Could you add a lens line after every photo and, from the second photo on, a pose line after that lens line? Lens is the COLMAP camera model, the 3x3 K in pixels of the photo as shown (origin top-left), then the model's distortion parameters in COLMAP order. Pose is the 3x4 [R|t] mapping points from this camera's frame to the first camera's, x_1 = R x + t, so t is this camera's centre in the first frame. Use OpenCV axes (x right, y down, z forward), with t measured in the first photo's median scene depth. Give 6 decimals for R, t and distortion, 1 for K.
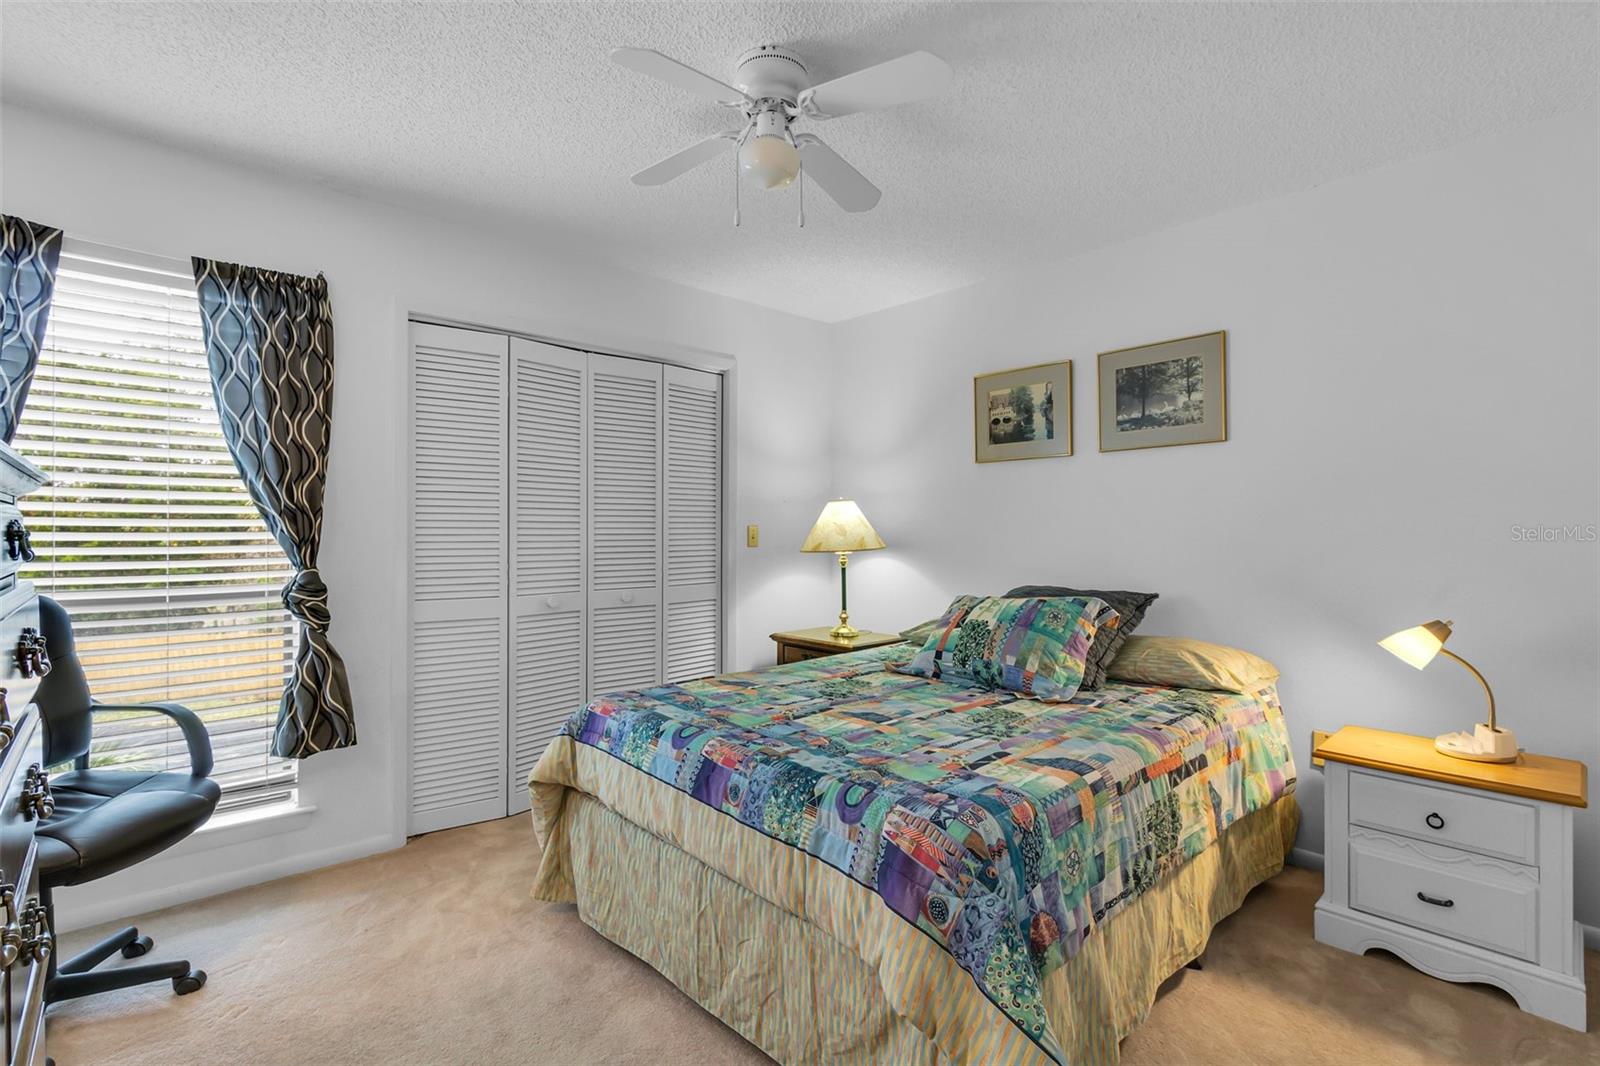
lens RADIAL K [[765.7, 0, 803.3], [0, 765.7, 532.9], [0, 0, 1]] dist [-0.001778, -0.000623]
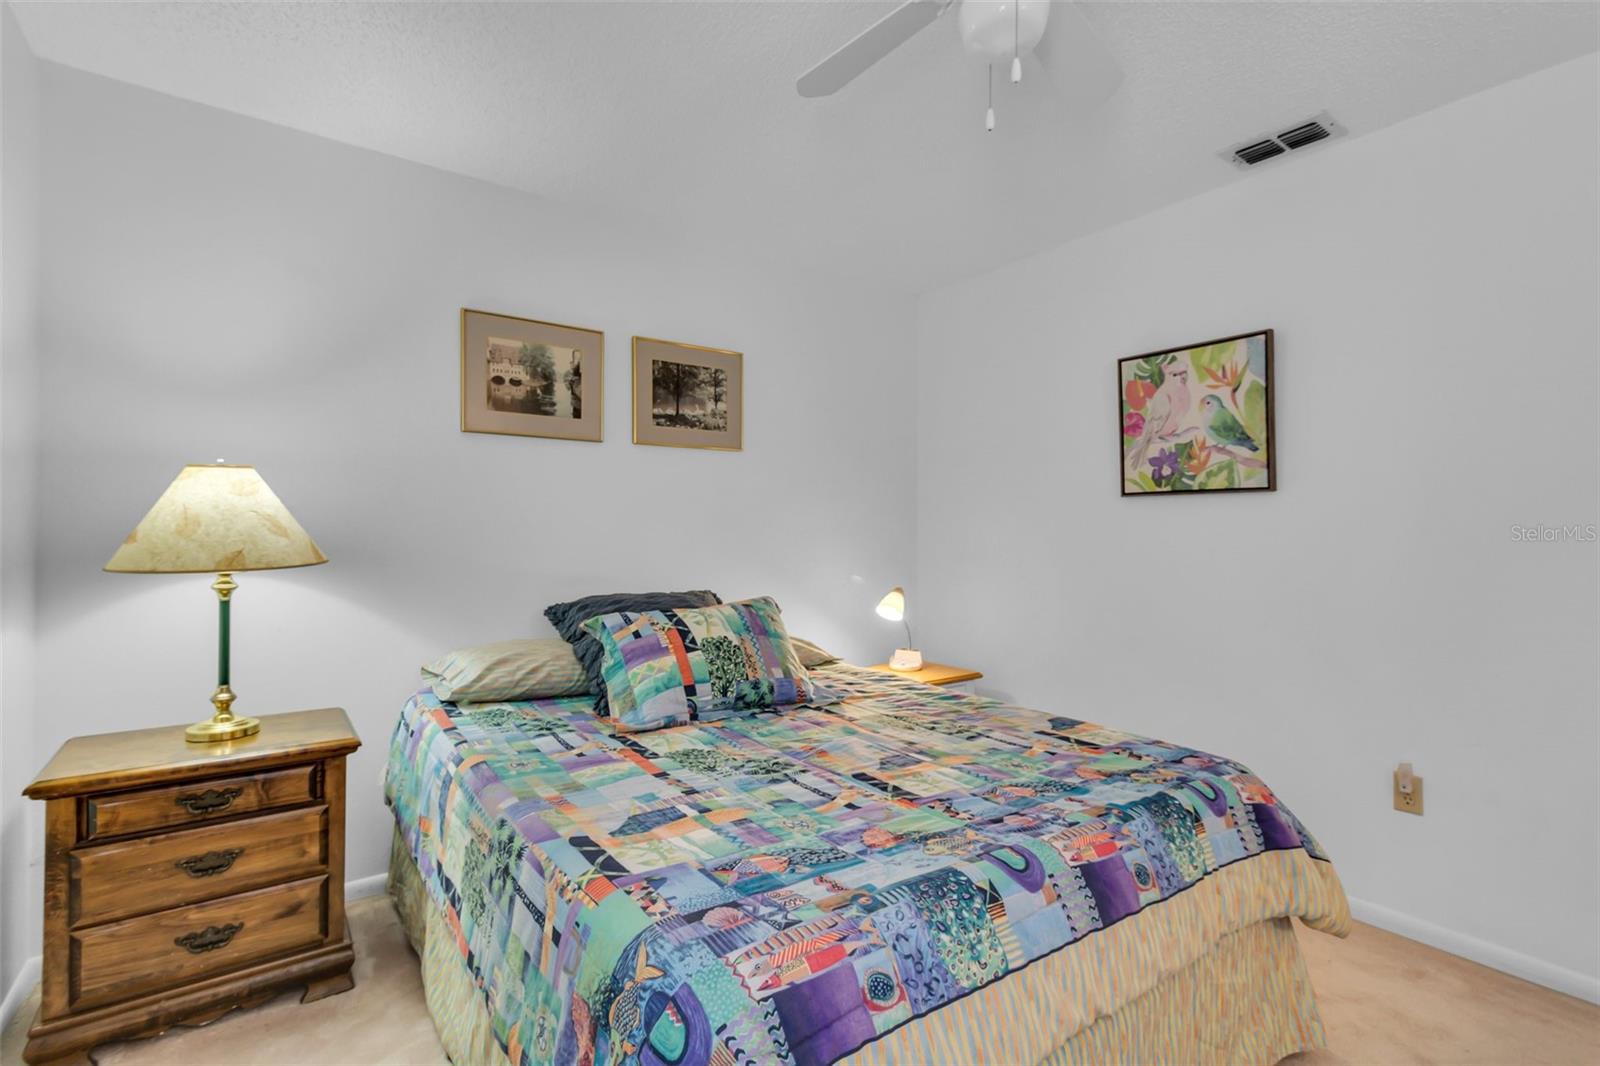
lens RADIAL K [[754.3, 0, 799.2], [0, 754.3, 521.5], [0, 0, 1]] dist [0.009787, -0.000180]
pose [[0.102387, 0.012195, 0.994670, -0.522201], [-0.003451, 0.999923, -0.011904, -0.001490], [-0.994739, -0.002214, 0.102422, 0.748782]]
